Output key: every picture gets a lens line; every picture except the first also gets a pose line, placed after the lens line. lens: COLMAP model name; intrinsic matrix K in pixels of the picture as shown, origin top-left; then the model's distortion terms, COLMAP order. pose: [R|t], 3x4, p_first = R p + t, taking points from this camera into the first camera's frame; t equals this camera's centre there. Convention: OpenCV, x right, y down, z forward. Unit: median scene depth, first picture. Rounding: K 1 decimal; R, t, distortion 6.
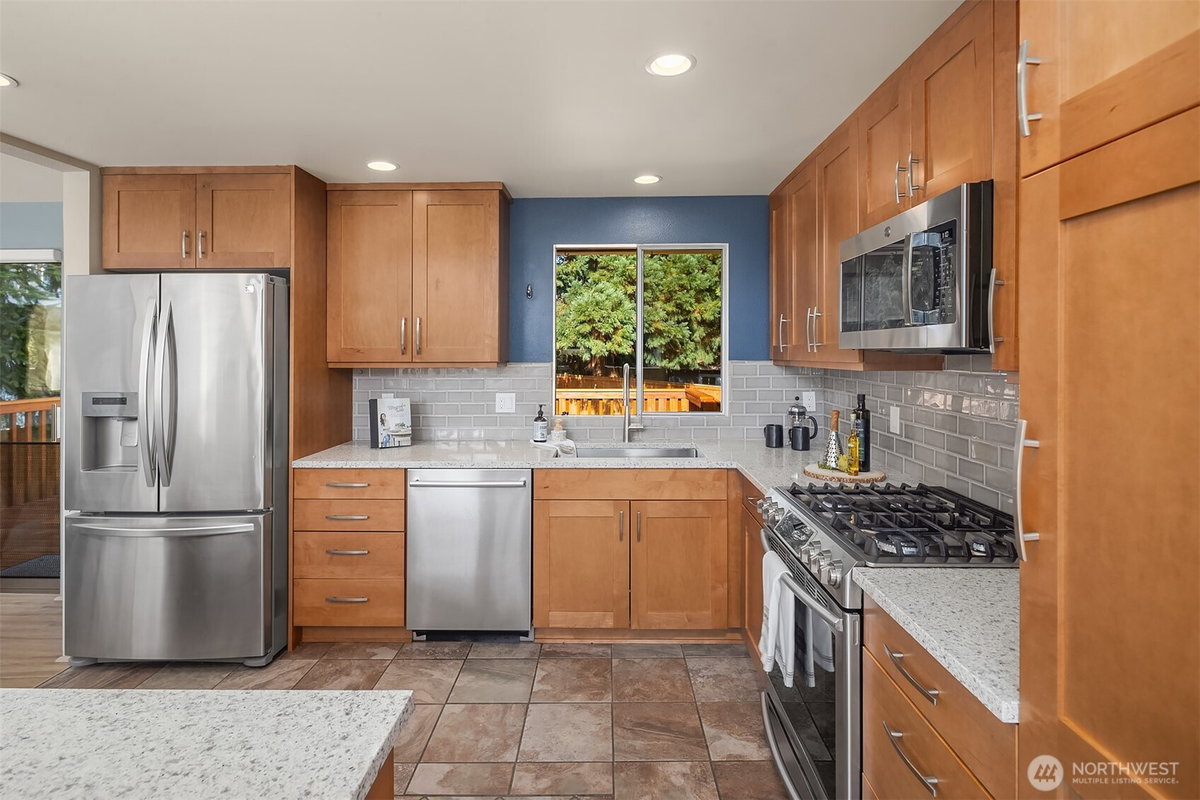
lens RADIAL K [[579.8, 0, 596.0], [0, 579.8, 348.1], [0, 0, 1]] dist [0.007225, -0.002873]
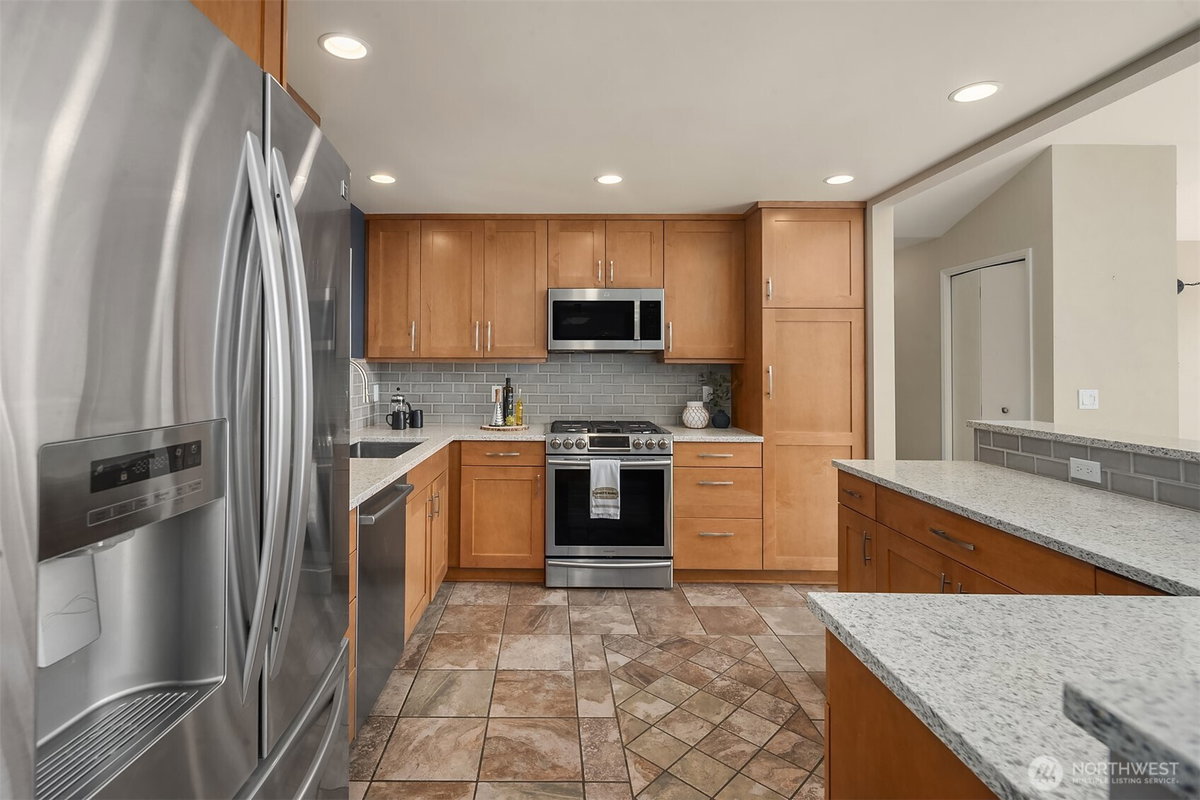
lens RADIAL K [[579.8, 0, 557.9], [0, 579.8, 357.2], [0, 0, 1]] dist [0.007225, -0.002873]
pose [[-0.016602, 0.018792, 0.999686, -1.213126], [-0.006905, 0.999797, -0.018909, 0.053776], [-0.999838, -0.007216, -0.016468, 0.917822]]
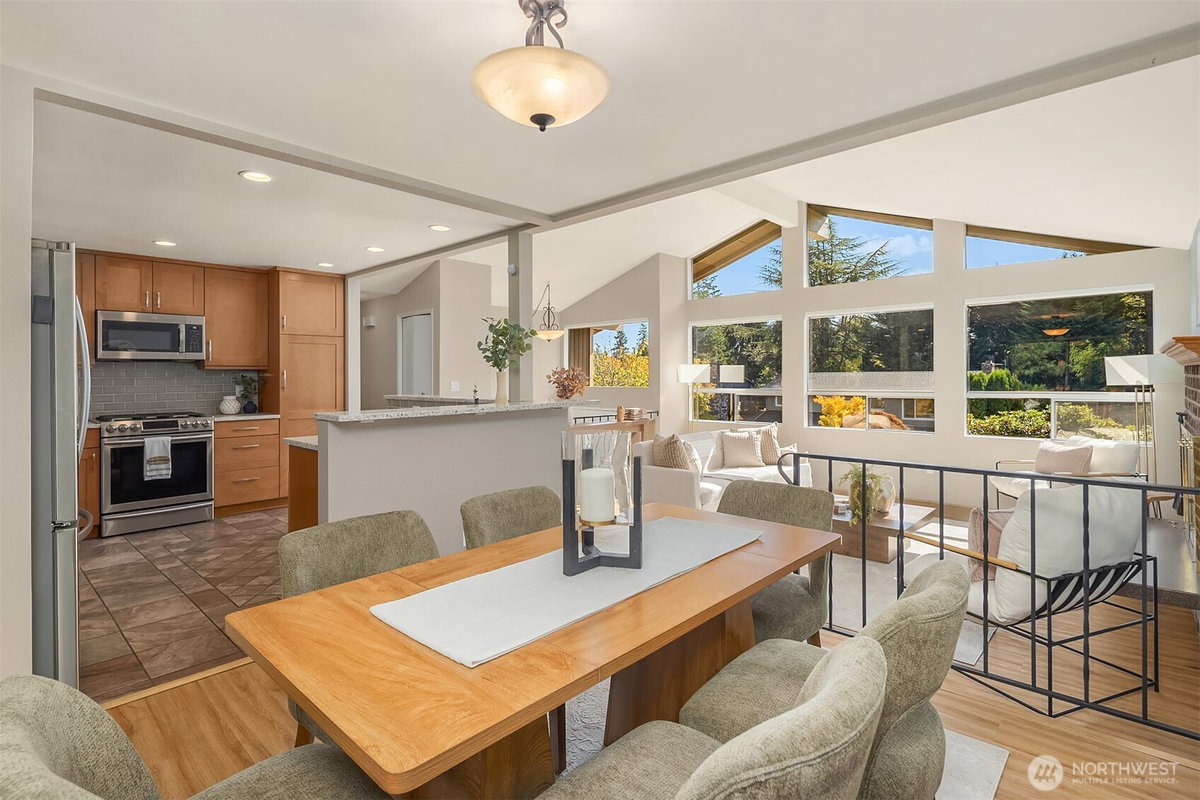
lens RADIAL K [[579.8, 0, 597.2], [0, 579.8, 370.2], [0, 0, 1]] dist [0.007225, -0.002873]
pose [[-0.740540, 0.013679, 0.671873, -2.333750], [0.005983, 0.999887, -0.013764, 0.084470], [-0.671985, -0.006173, -0.740539, 1.267479]]
